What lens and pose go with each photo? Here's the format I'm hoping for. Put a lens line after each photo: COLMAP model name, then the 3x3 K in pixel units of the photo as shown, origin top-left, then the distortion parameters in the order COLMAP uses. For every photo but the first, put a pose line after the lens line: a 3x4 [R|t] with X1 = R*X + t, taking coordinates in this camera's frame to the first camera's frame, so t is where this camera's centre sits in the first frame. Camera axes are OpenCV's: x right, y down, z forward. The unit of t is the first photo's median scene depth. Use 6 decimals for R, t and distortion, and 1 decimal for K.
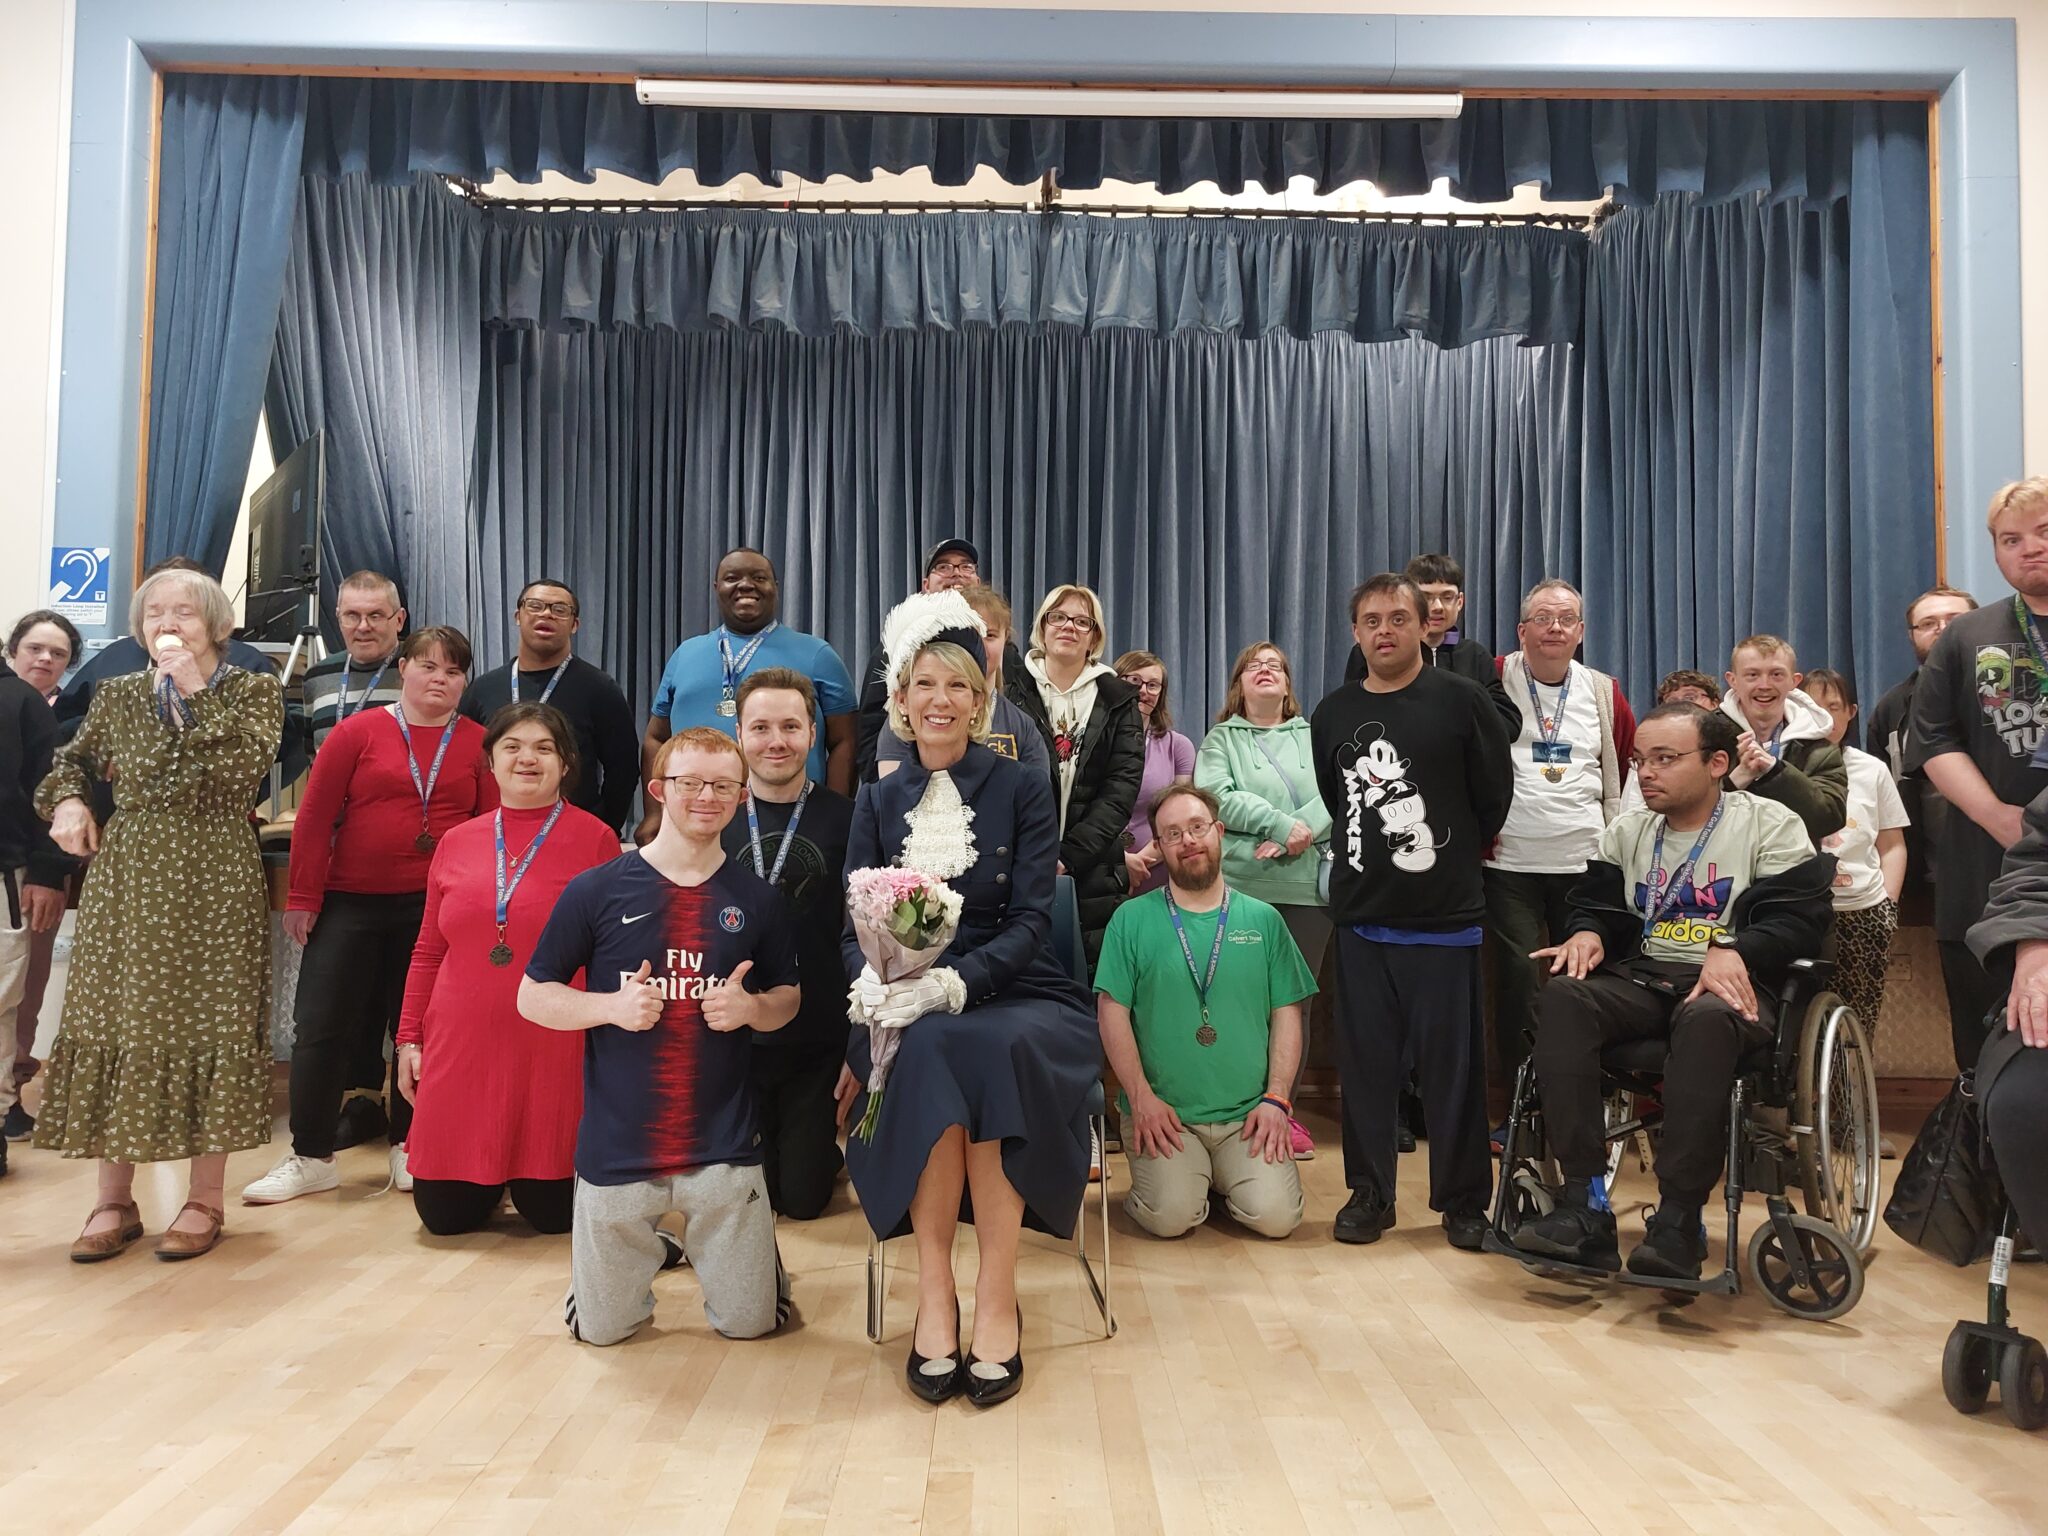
lens RADIAL K [[1465.4, 0, 1014.8], [0, 1465.4, 762.8], [0, 0, 1]] dist [0.001630, -0.019565]
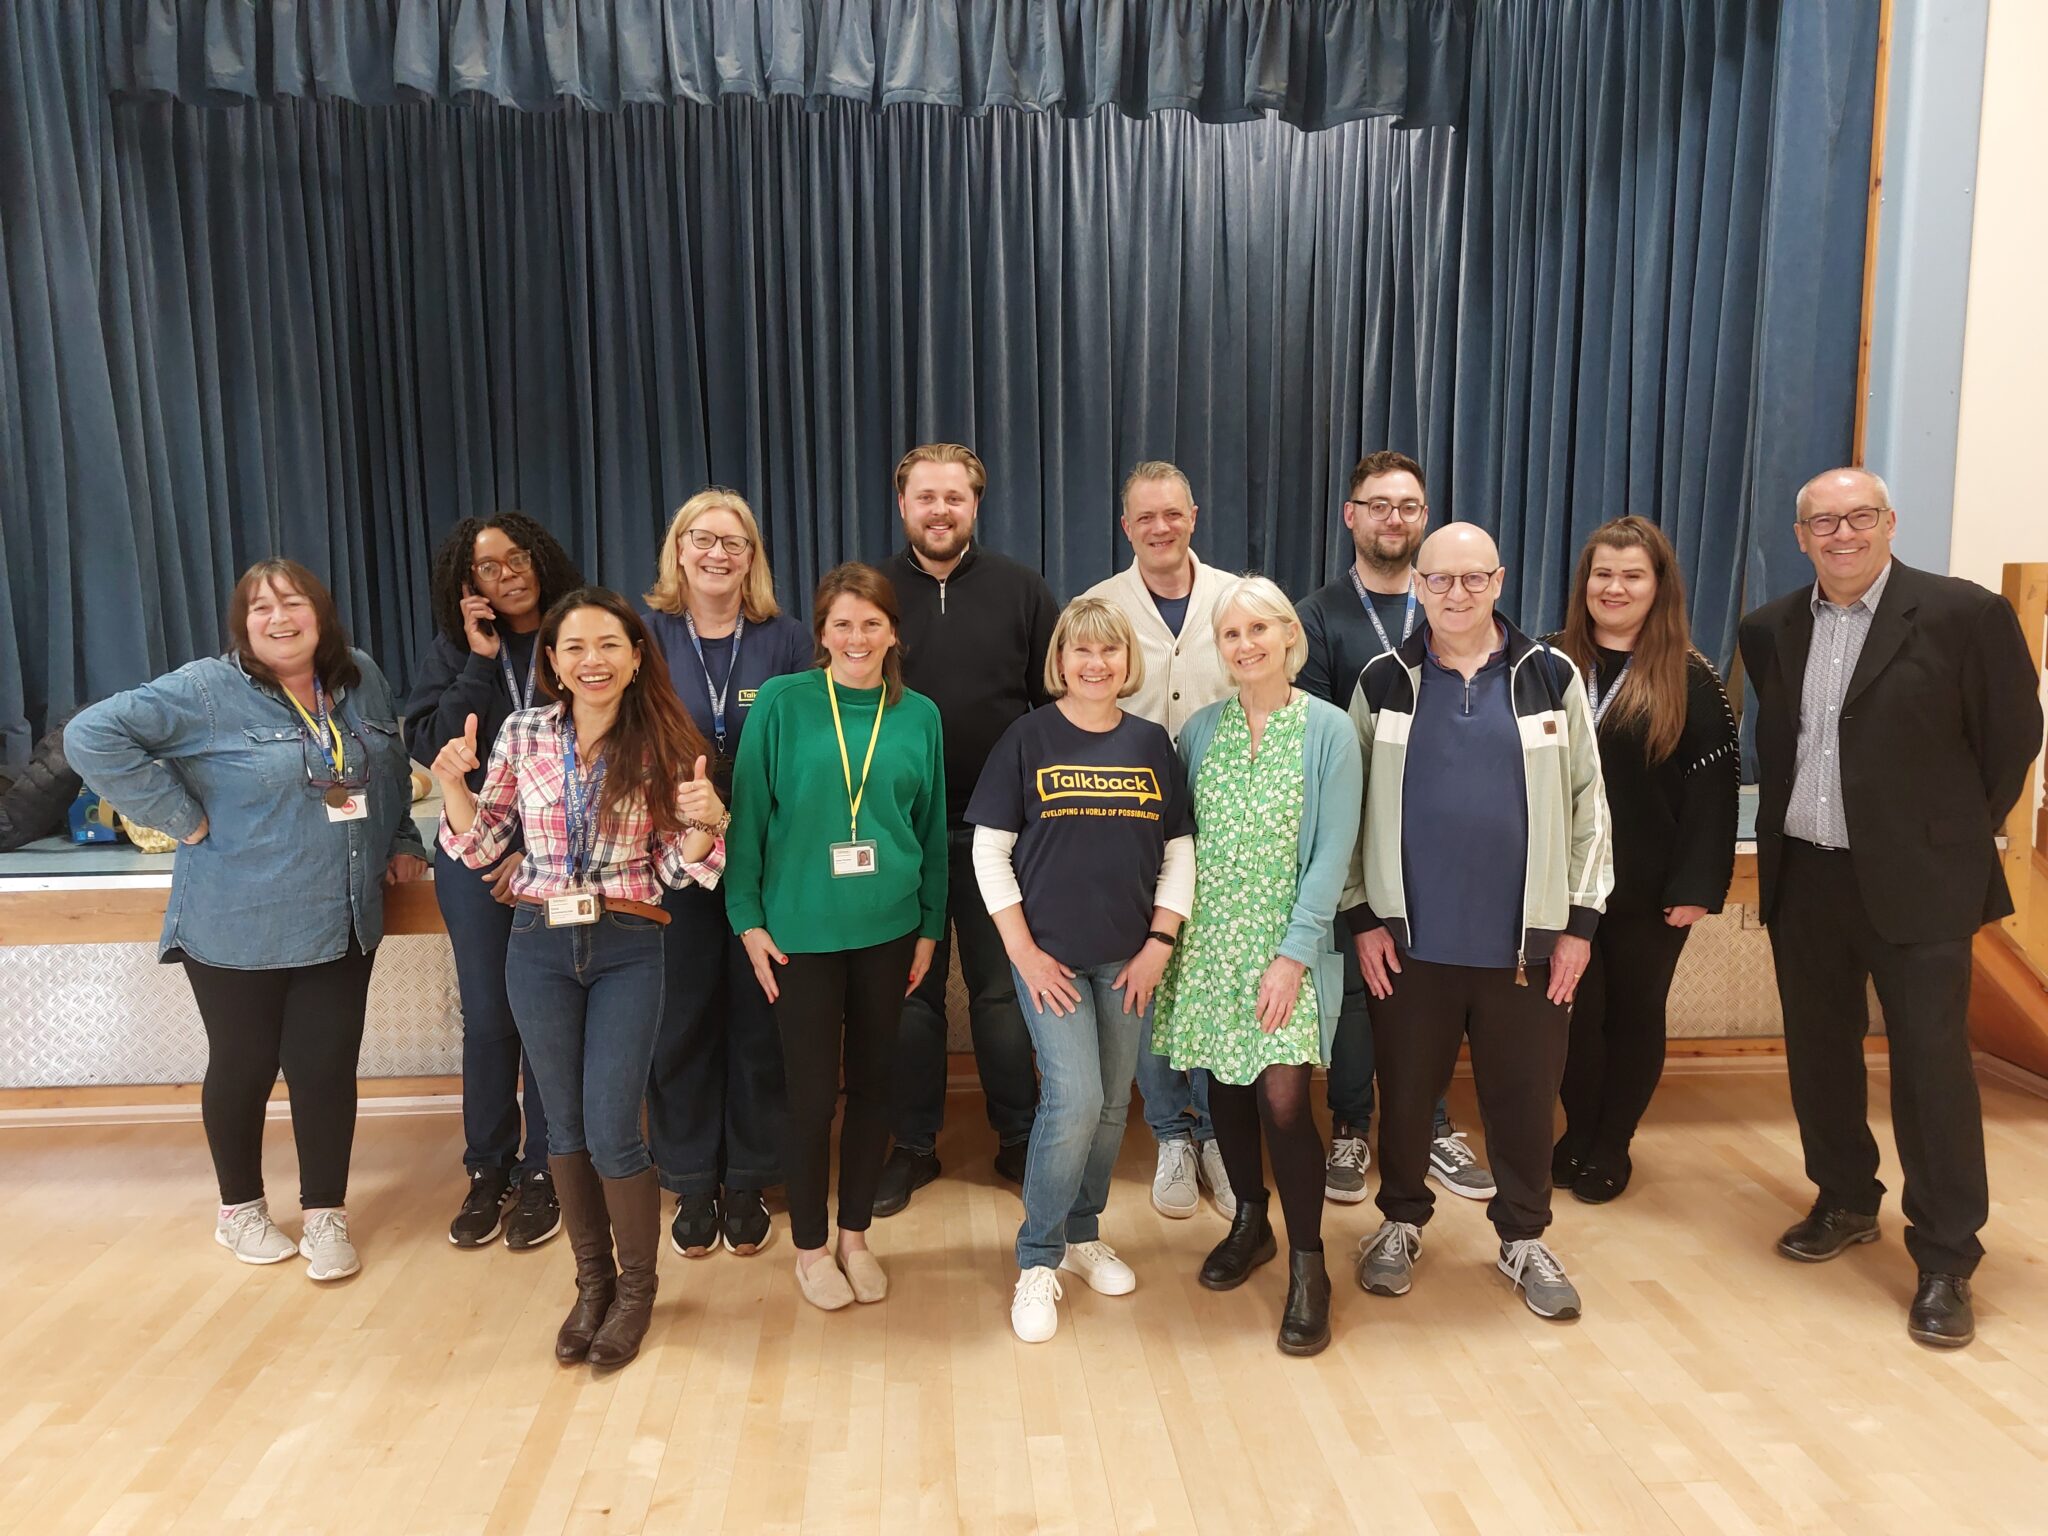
lens RADIAL K [[1465.4, 0, 1035.4], [0, 1465.4, 776.8], [0, 0, 1]] dist [0.001630, -0.019565]
pose [[0.996517, -0.029969, 0.077818, 0.063374], [0.015565, 0.983637, 0.179489, -0.072707], [-0.081923, -0.177653, 0.980677, 0.126128]]
